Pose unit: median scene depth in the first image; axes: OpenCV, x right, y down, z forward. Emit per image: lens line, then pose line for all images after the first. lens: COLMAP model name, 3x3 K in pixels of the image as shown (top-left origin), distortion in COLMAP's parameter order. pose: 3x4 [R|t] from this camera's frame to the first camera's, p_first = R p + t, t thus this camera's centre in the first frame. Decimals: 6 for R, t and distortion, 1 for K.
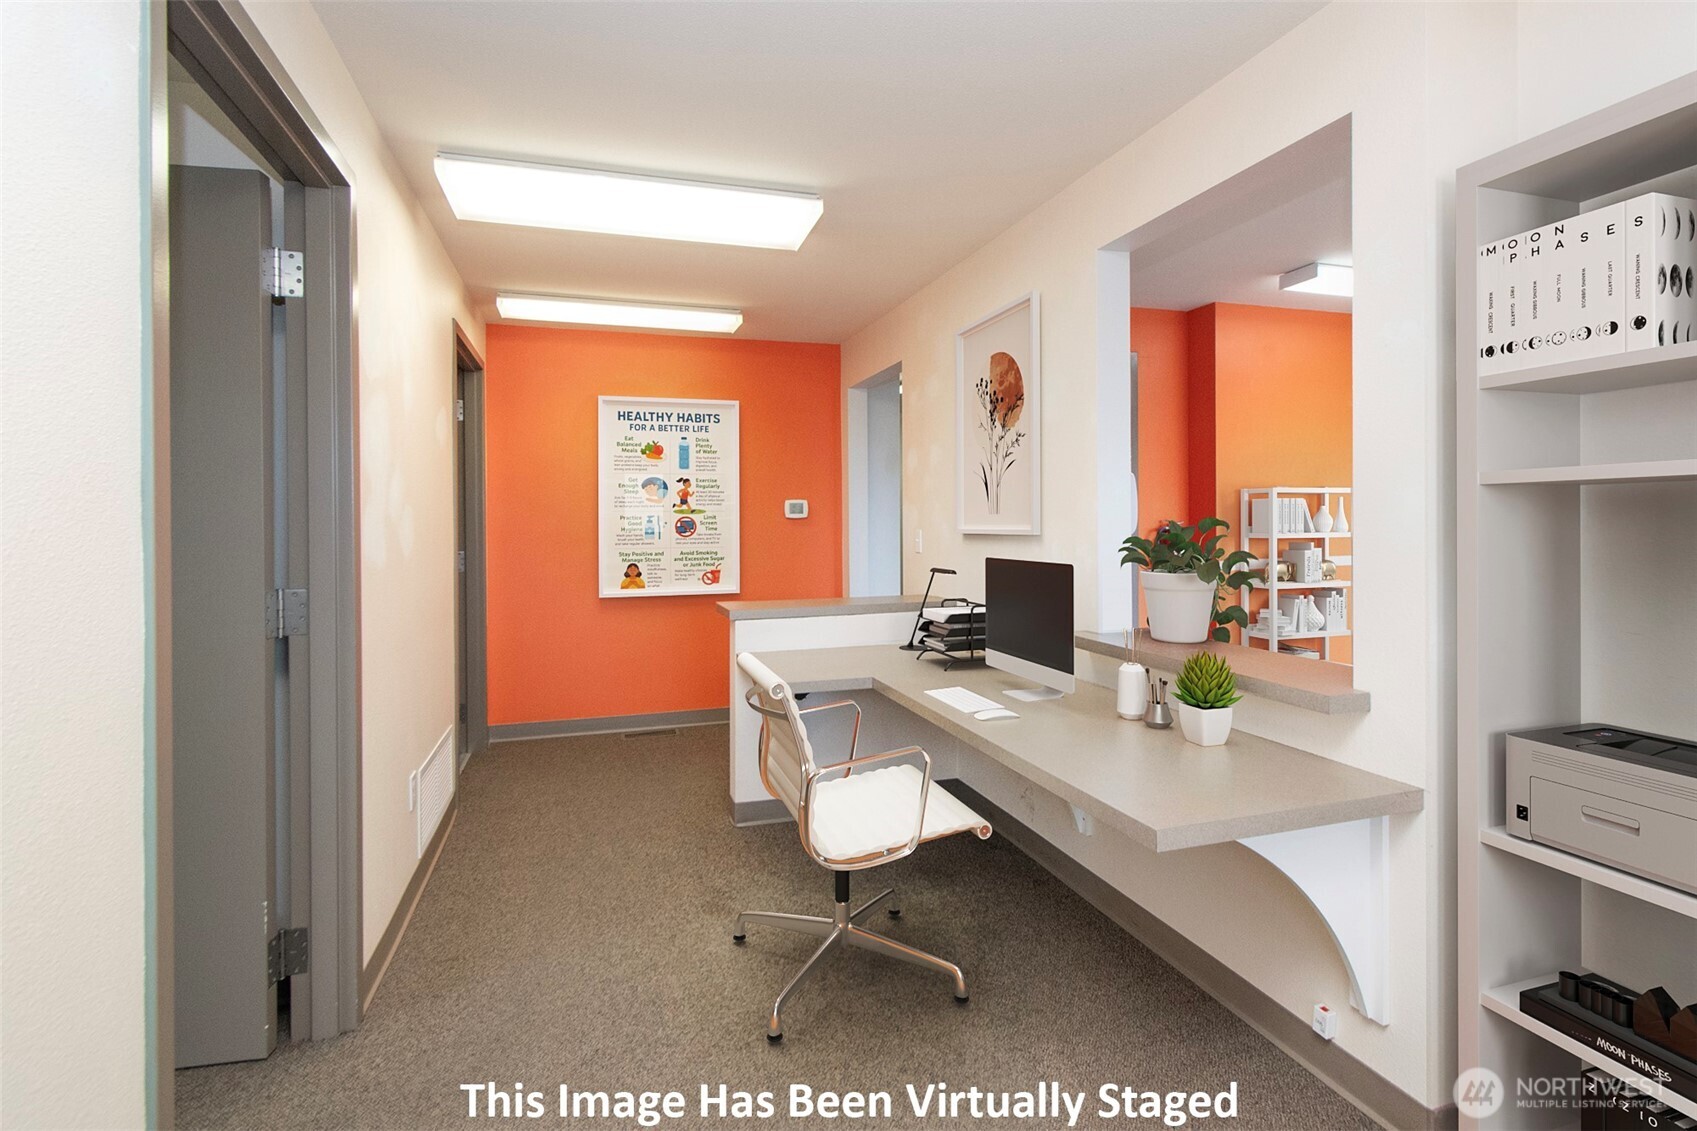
lens RADIAL K [[823.8, 0, 843.6], [0, 823.8, 522.9], [0, 0, 1]] dist [-0.000432, -0.000118]
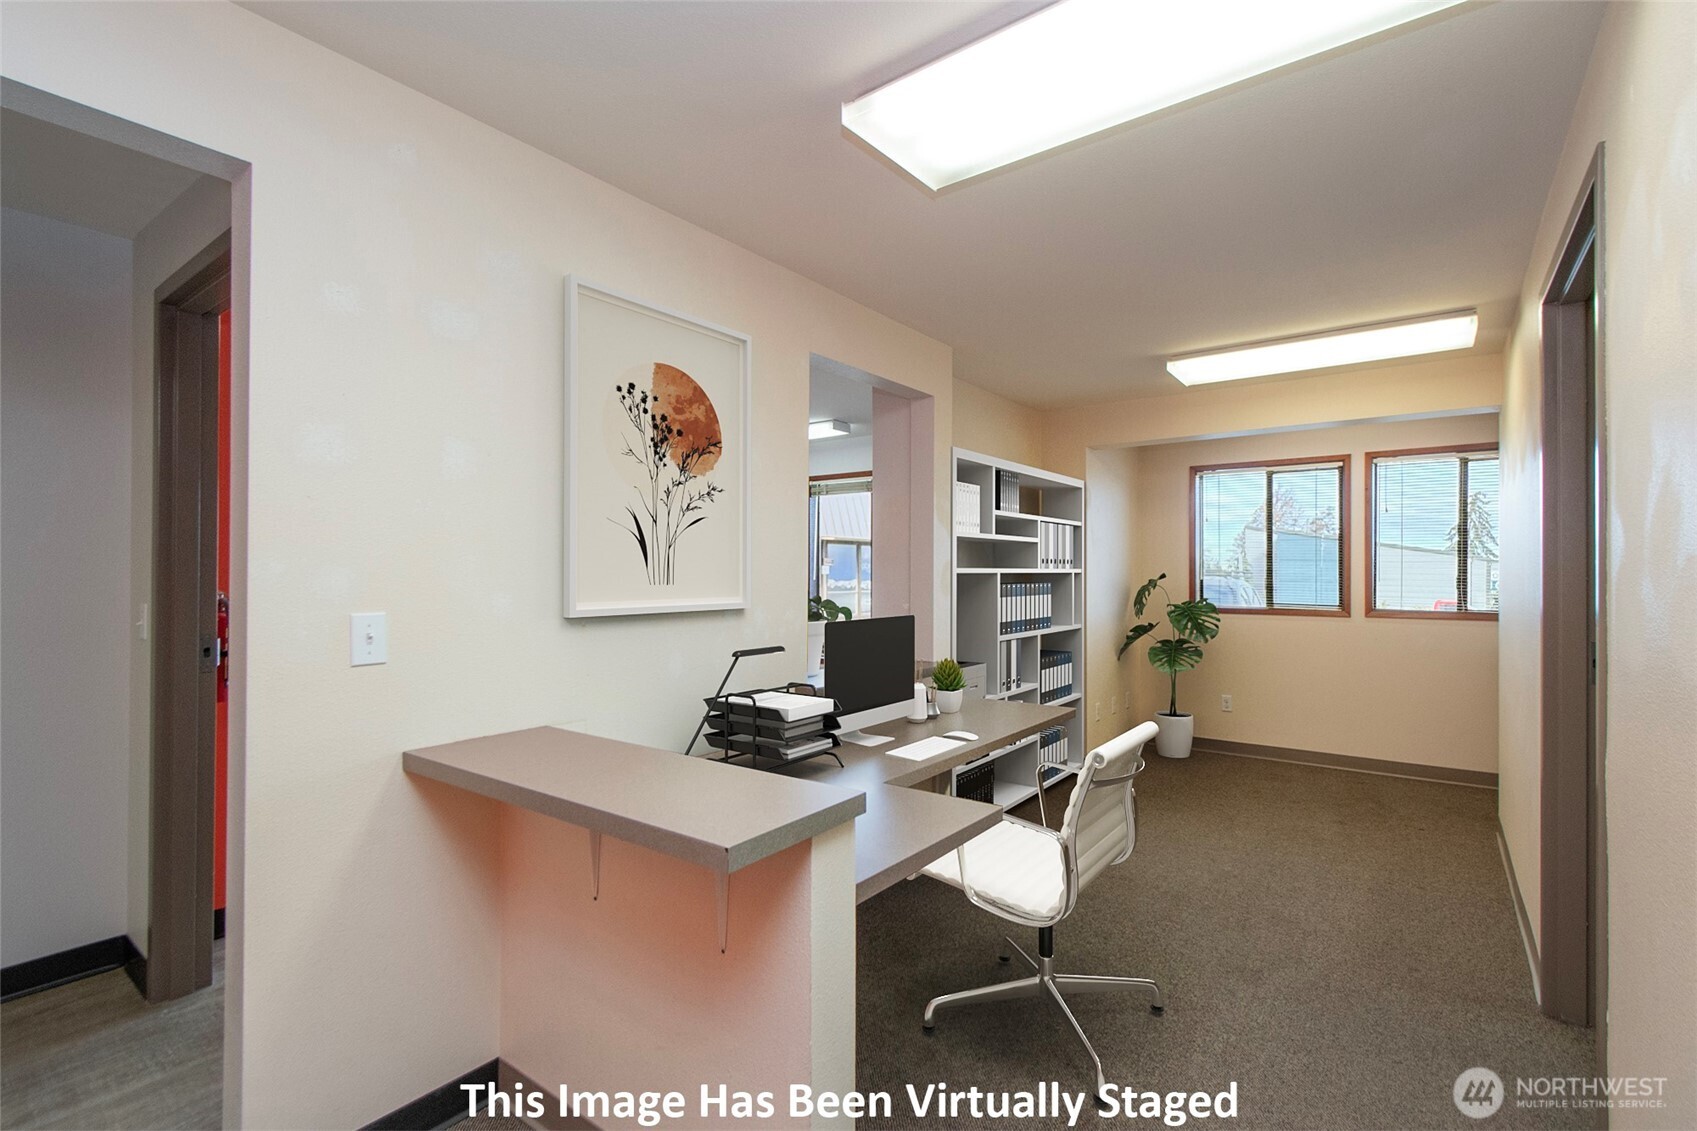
lens RADIAL K [[745.9, 0, 841.2], [0, 745.9, 573.2], [0, 0, 1]] dist [0.000061, -0.000156]
pose [[-0.598681, -0.005584, 0.800968, -0.443182], [0.003359, 0.999949, 0.009482, -0.027359], [-0.800980, 0.008367, -0.598632, 1.291296]]
